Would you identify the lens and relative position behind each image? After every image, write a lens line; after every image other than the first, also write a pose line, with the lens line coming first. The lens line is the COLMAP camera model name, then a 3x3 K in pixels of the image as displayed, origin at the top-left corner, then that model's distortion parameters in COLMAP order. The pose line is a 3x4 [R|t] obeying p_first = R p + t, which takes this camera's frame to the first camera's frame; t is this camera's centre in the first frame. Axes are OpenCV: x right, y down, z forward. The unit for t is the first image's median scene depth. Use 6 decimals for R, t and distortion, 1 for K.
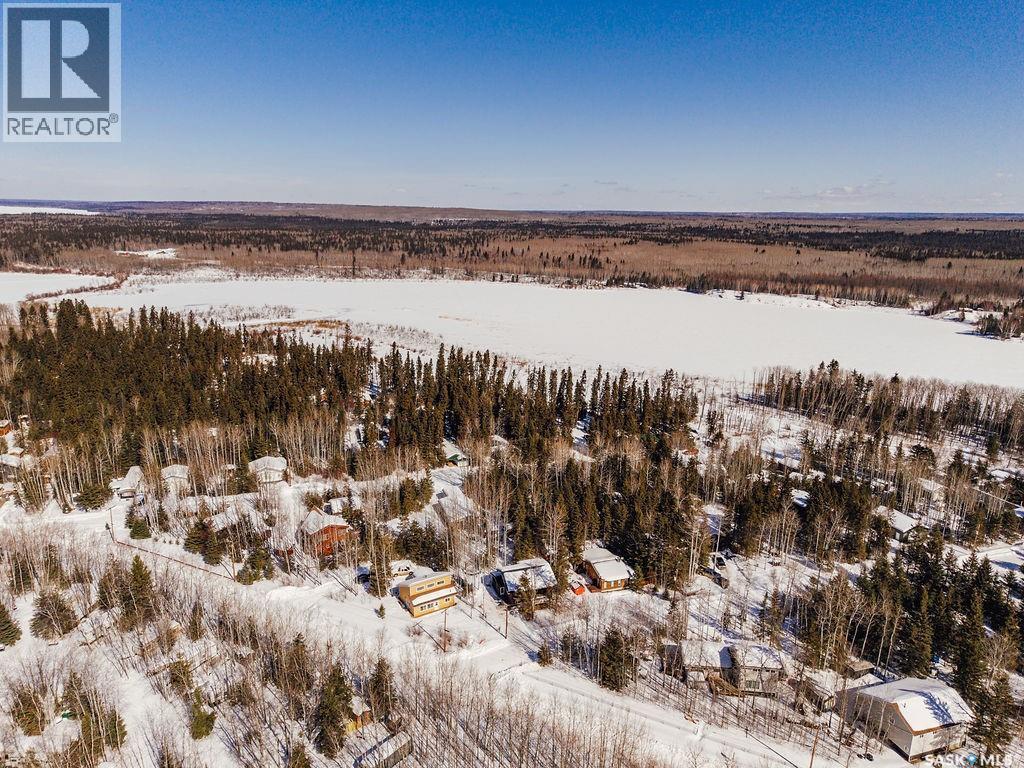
lens RADIAL K [[674.5, 0, 512.0], [0, 674.5, 384.0], [0, 0, 1]] dist [0.069655, -0.046097]
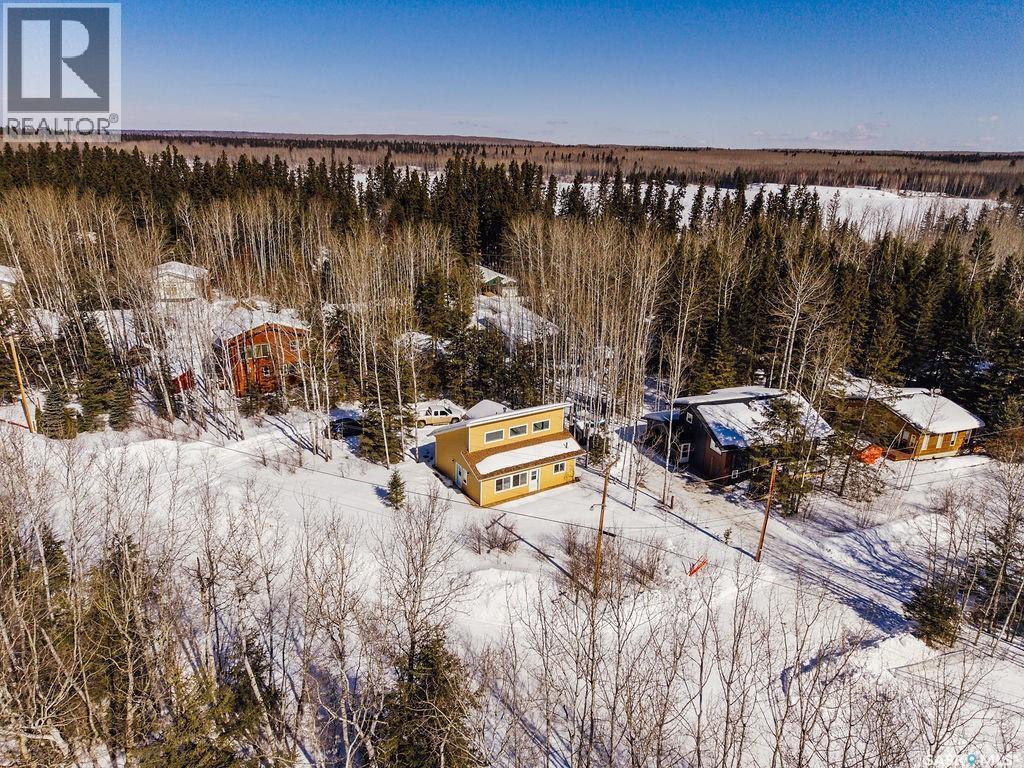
lens RADIAL K [[674.5, 0, 512.0], [0, 674.5, 384.0], [0, 0, 1]] dist [0.069655, -0.046097]
pose [[0.999721, 0.004919, 0.023100, -0.085793], [-0.006712, 0.996915, 0.078204, 0.154854], [-0.022645, -0.078337, 0.996670, 0.398347]]
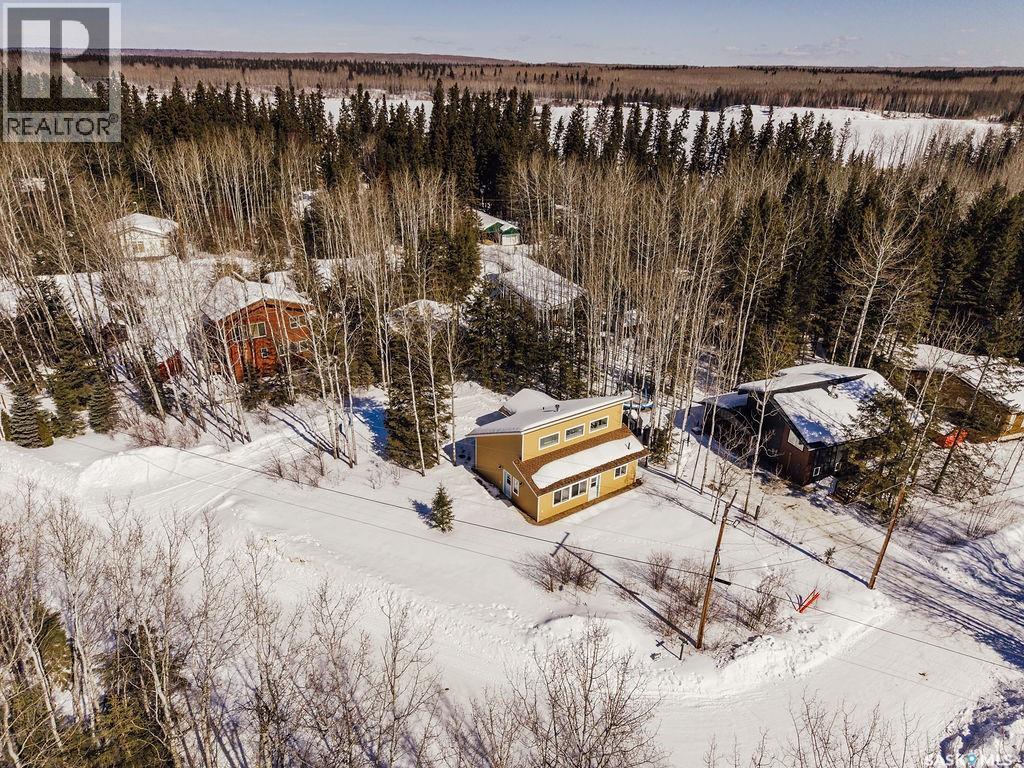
lens RADIAL K [[674.5, 0, 512.0], [0, 674.5, 384.0], [0, 0, 1]] dist [0.069655, -0.046097]
pose [[0.997730, -0.024192, 0.062853, -0.111130], [0.012621, 0.983887, 0.178344, 0.137339], [-0.066154, -0.177146, 0.981959, 0.436329]]
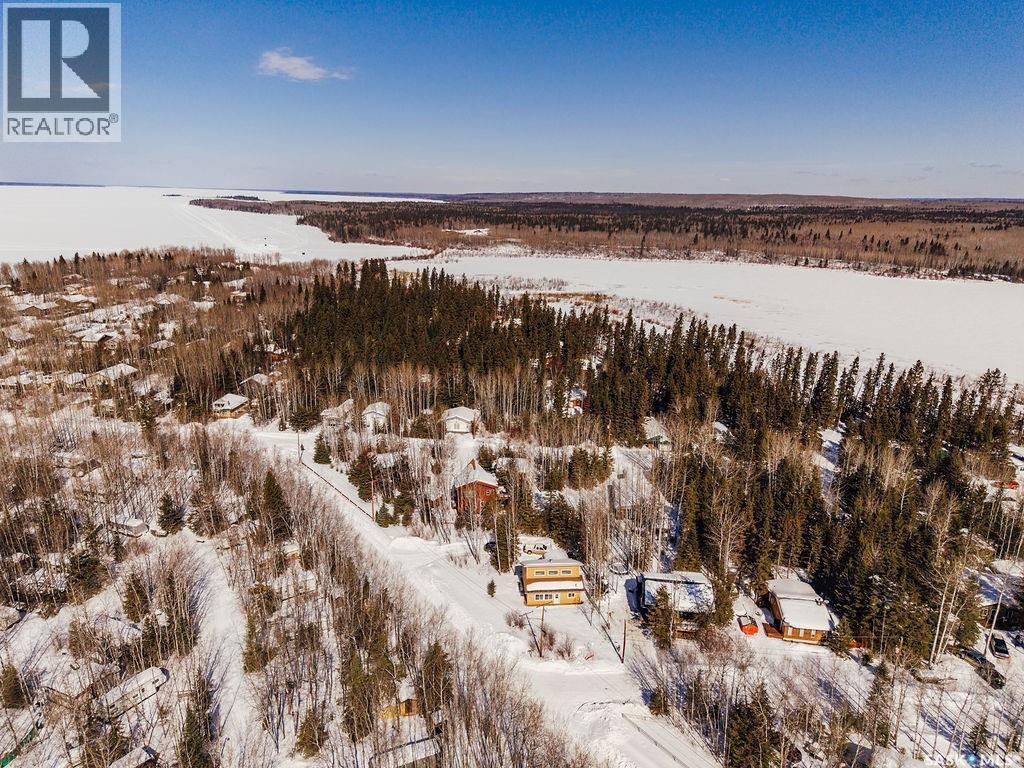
lens RADIAL K [[674.5, 0, 512.0], [0, 674.5, 384.0], [0, 0, 1]] dist [0.069655, -0.046097]
pose [[0.902106, 0.115880, -0.415663, 0.096948], [-0.110430, 0.993187, 0.037220, 0.029189], [0.417144, 0.012325, 0.908757, 0.149296]]
